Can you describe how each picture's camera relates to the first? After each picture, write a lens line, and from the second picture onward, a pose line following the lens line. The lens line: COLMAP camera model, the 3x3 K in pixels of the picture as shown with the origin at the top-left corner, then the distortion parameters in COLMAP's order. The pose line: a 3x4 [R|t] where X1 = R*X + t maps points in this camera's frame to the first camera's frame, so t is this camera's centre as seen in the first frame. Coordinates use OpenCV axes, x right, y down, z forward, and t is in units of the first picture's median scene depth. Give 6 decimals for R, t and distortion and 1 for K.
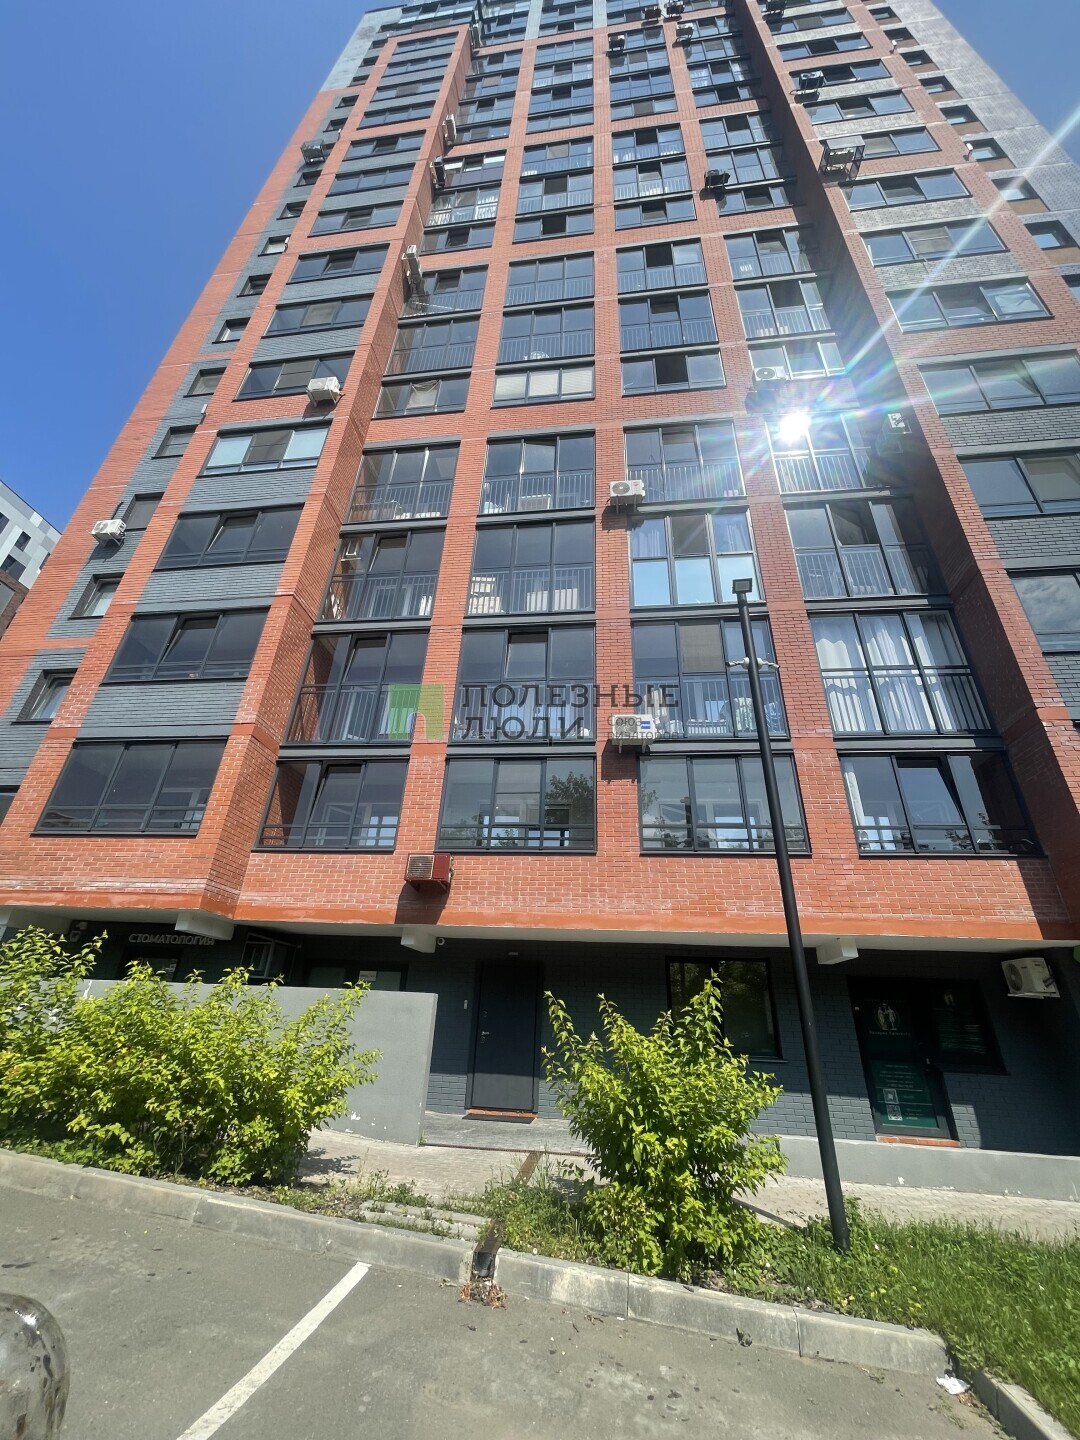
lens RADIAL K [[580.7, 0, 540.3], [0, 580.7, 718.9], [0, 0, 1]] dist [-0.003748, 0.000404]
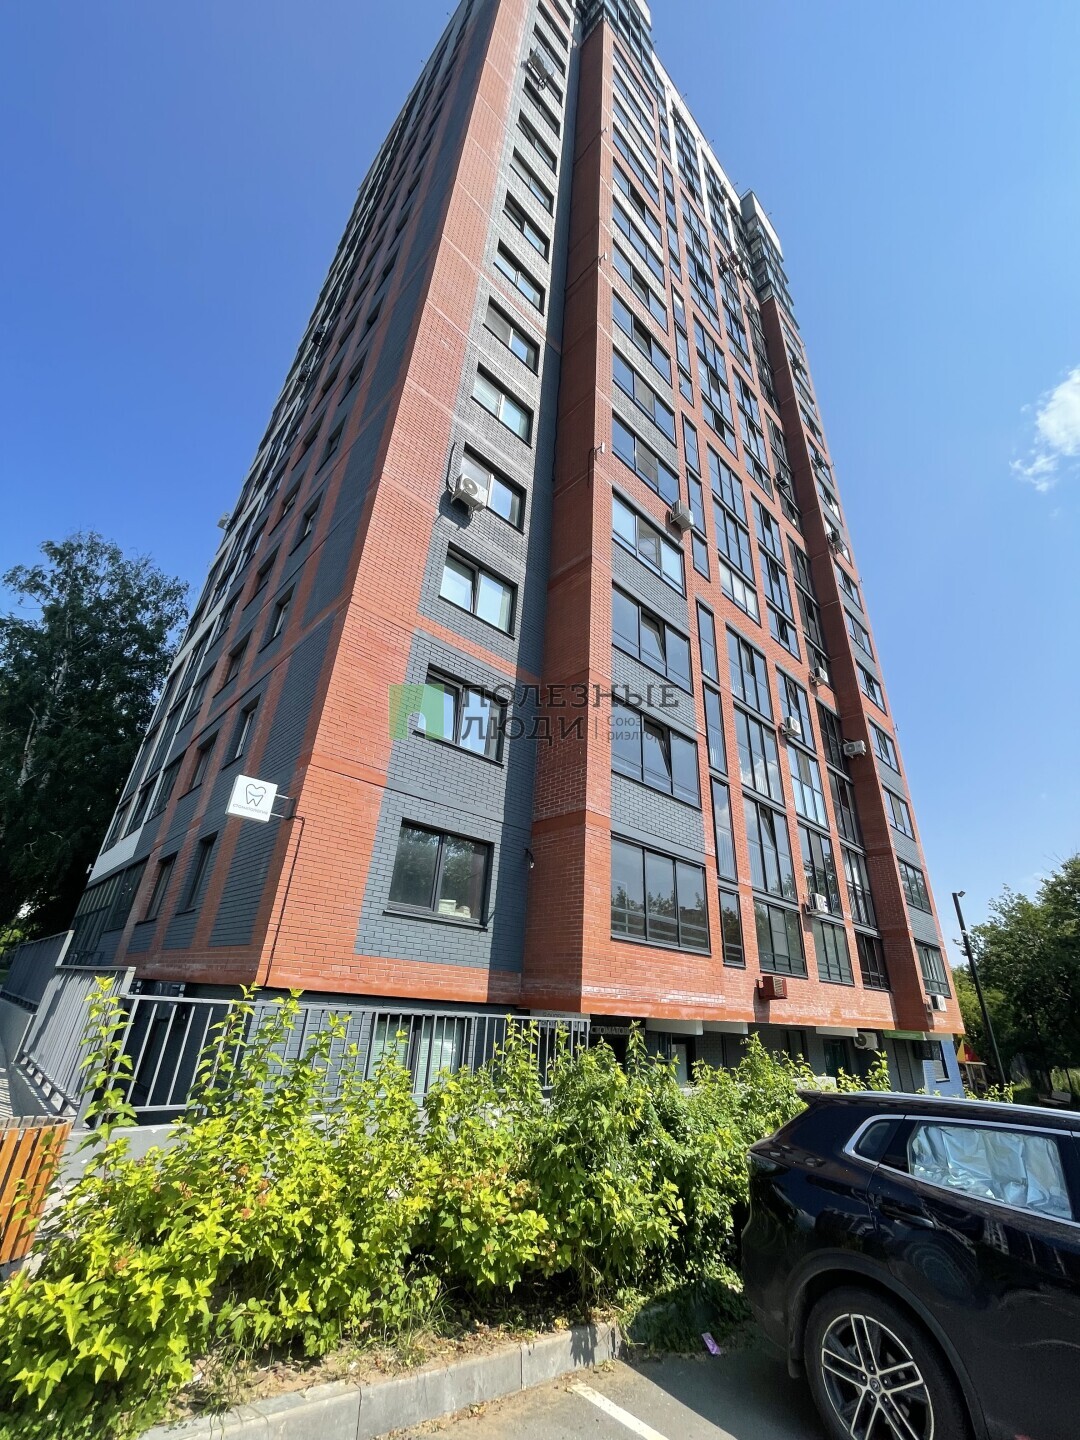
lens RADIAL K [[580.7, 0, 540.3], [0, 580.7, 718.9], [0, 0, 1]] dist [-0.003748, 0.000404]
pose [[0.634771, 0.339265, 0.694237, -2.704716], [-0.388009, 0.916919, -0.093314, -0.009071], [-0.668217, -0.210137, 0.713672, 0.681443]]
